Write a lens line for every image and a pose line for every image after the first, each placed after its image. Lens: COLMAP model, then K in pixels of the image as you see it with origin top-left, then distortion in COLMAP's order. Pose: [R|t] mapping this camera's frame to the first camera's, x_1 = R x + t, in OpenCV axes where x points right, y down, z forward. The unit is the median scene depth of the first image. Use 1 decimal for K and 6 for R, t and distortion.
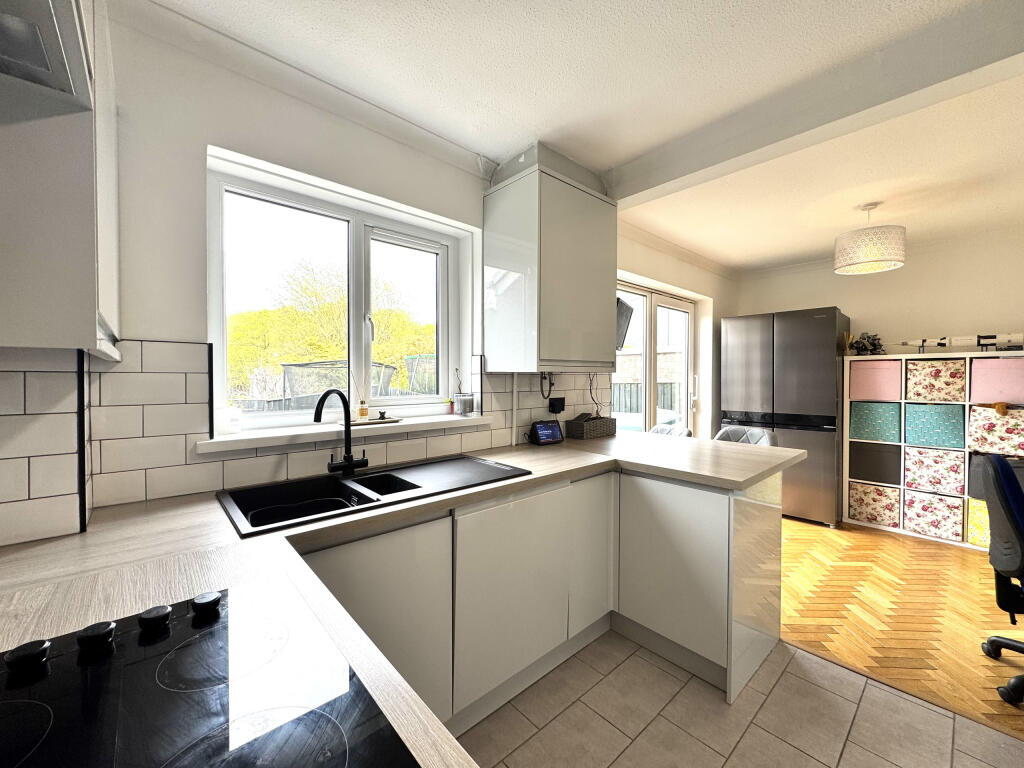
lens RADIAL K [[409.3, 0, 512.3], [0, 409.3, 382.0], [0, 0, 1]] dist [-0.002669, 0.000319]
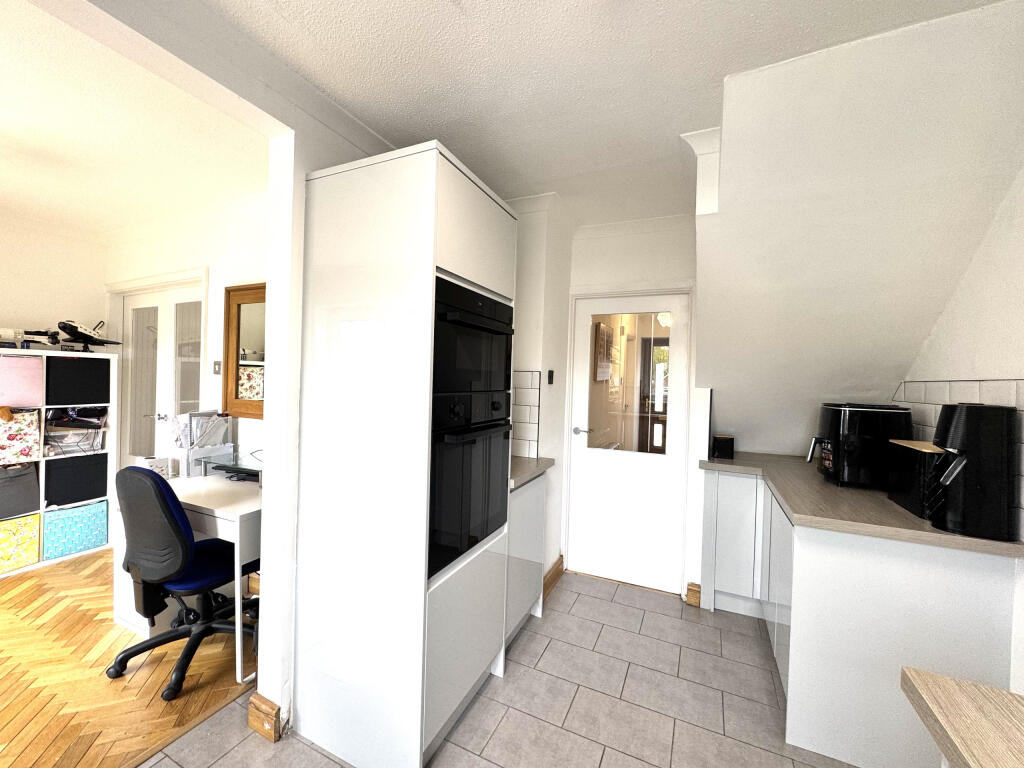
lens RADIAL K [[409.3, 0, 512.3], [0, 409.3, 382.0], [0, 0, 1]] dist [-0.002669, 0.000319]
pose [[-0.396747, -0.019367, 0.917724, -0.036991], [-0.014833, 0.999782, 0.014687, -0.028313], [-0.917808, -0.007786, -0.396948, 0.305964]]
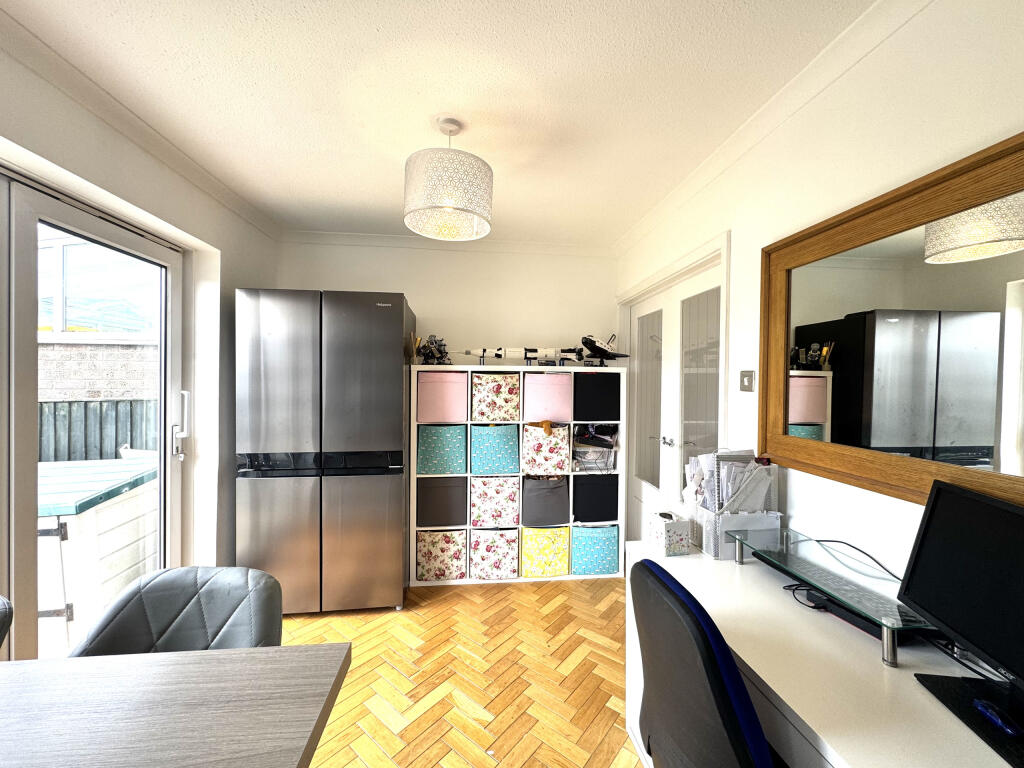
lens RADIAL K [[409.3, 0, 512.3], [0, 409.3, 382.0], [0, 0, 1]] dist [-0.002669, 0.000319]
pose [[0.582437, -0.001337, 0.812875, 0.347154], [0.001271, 0.999999, 0.000734, -0.035396], [-0.812875, 0.000606, 0.582438, 0.460544]]
